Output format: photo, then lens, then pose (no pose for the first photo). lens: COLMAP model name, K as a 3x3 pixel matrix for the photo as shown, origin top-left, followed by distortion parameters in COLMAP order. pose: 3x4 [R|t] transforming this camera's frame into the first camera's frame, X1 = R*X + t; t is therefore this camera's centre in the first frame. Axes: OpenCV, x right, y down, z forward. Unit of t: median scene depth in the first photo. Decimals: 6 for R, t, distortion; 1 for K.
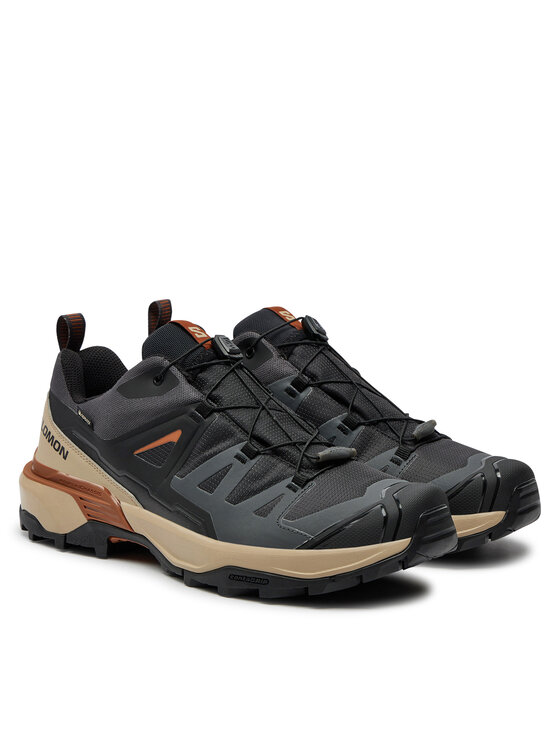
lens RADIAL K [[2192.4, 0, 280.0], [0, 2192.4, 373.0], [0, 0, 1]] dist [-0.080362, -1.030491]
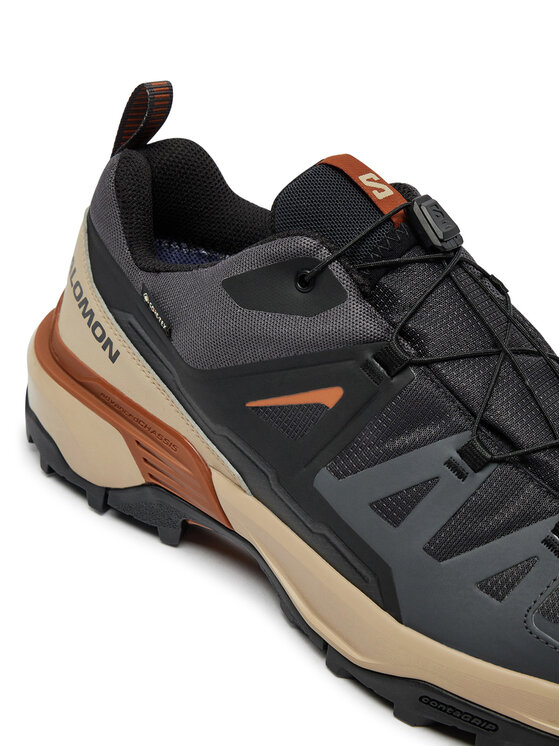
lens RADIAL K [[1746.7, 0, 280.0], [0, 1746.7, 373.0], [0, 0, 1]] dist [0.104357, 0.106132]
pose [[0.995577, 0.073213, 0.058877, -0.084954], [-0.089085, 0.934708, 0.344071, -0.121353], [-0.029842, -0.347794, 0.937096, 0.599662]]
